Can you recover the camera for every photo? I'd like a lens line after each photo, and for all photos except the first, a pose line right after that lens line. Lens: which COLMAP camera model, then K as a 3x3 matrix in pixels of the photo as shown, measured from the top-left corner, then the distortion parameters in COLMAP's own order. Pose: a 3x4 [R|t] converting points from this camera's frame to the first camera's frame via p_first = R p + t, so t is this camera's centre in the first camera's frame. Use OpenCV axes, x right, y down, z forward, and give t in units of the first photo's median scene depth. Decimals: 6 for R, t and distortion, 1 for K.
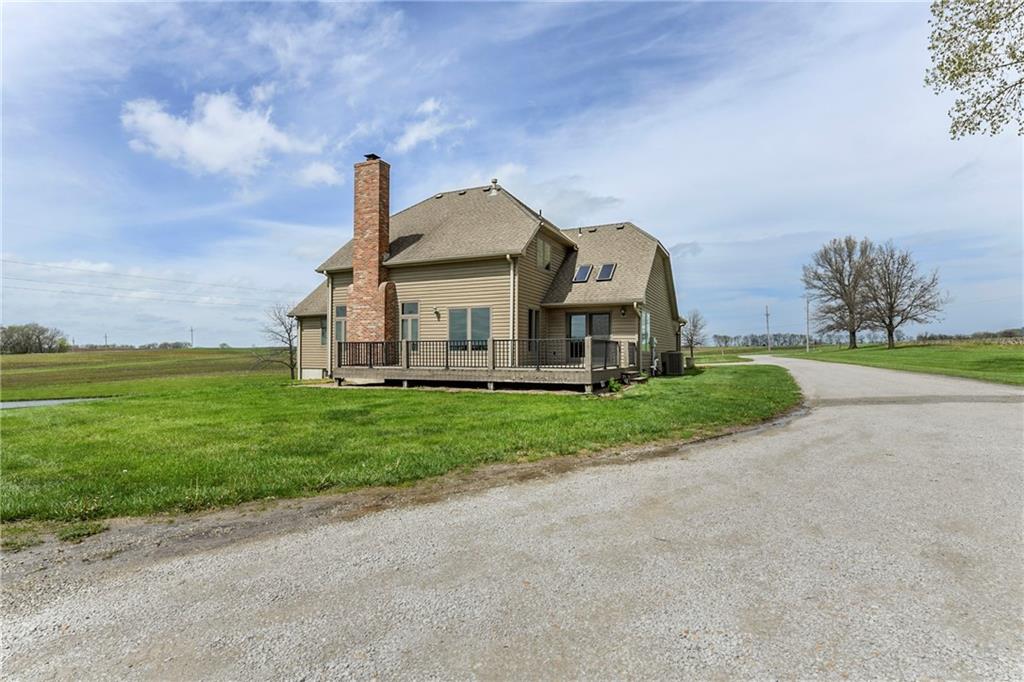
lens RADIAL K [[414.1, 0, 515.8], [0, 414.1, 334.3], [0, 0, 1]] dist [0.005157, -0.000784]
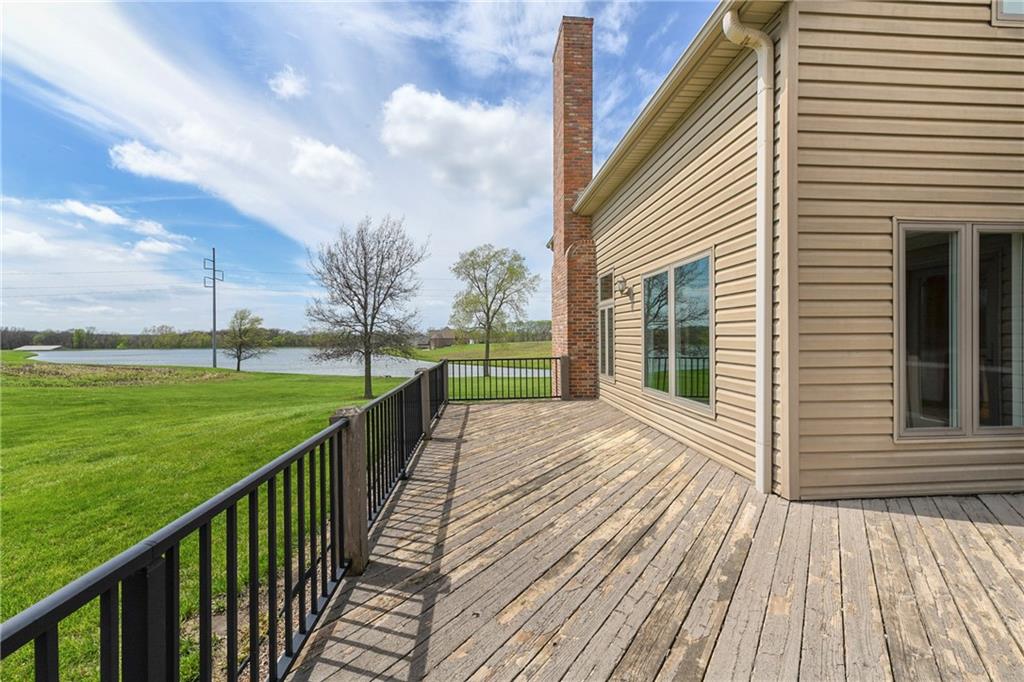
lens RADIAL K [[414.1, 0, 515.8], [0, 414.1, 334.3], [0, 0, 1]] dist [0.005157, -0.000784]
pose [[0.506134, -0.008894, -0.862409, 0.105489], [0.031108, 0.999484, 0.007949, -0.015289], [0.861893, -0.030851, 0.506150, 0.685452]]
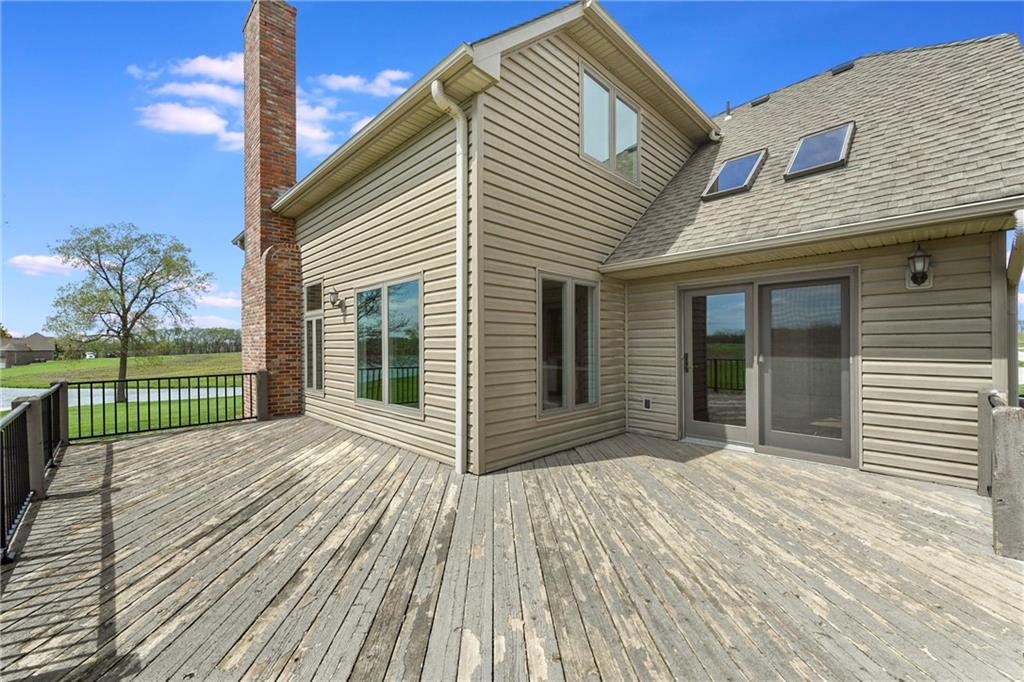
lens RADIAL K [[414.1, 0, 515.8], [0, 414.1, 334.3], [0, 0, 1]] dist [0.005157, -0.000784]
pose [[0.944122, -0.015229, -0.329245, 0.108240], [0.016095, 0.999870, -0.000097, -0.017966], [0.329204, -0.005207, 0.944244, 0.656816]]
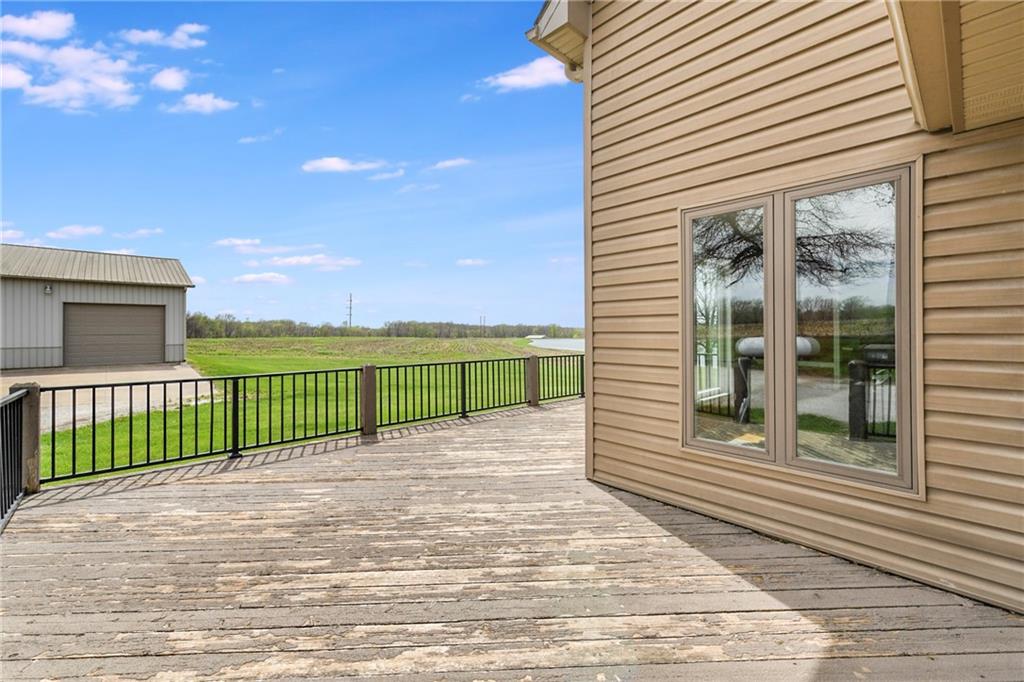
lens RADIAL K [[414.1, 0, 515.8], [0, 414.1, 334.3], [0, 0, 1]] dist [0.005157, -0.000784]
pose [[-0.344250, -0.001152, -0.938877, 0.249268], [0.024207, 0.999656, -0.010102, -0.006102], [0.938566, -0.026205, -0.344103, 0.989437]]
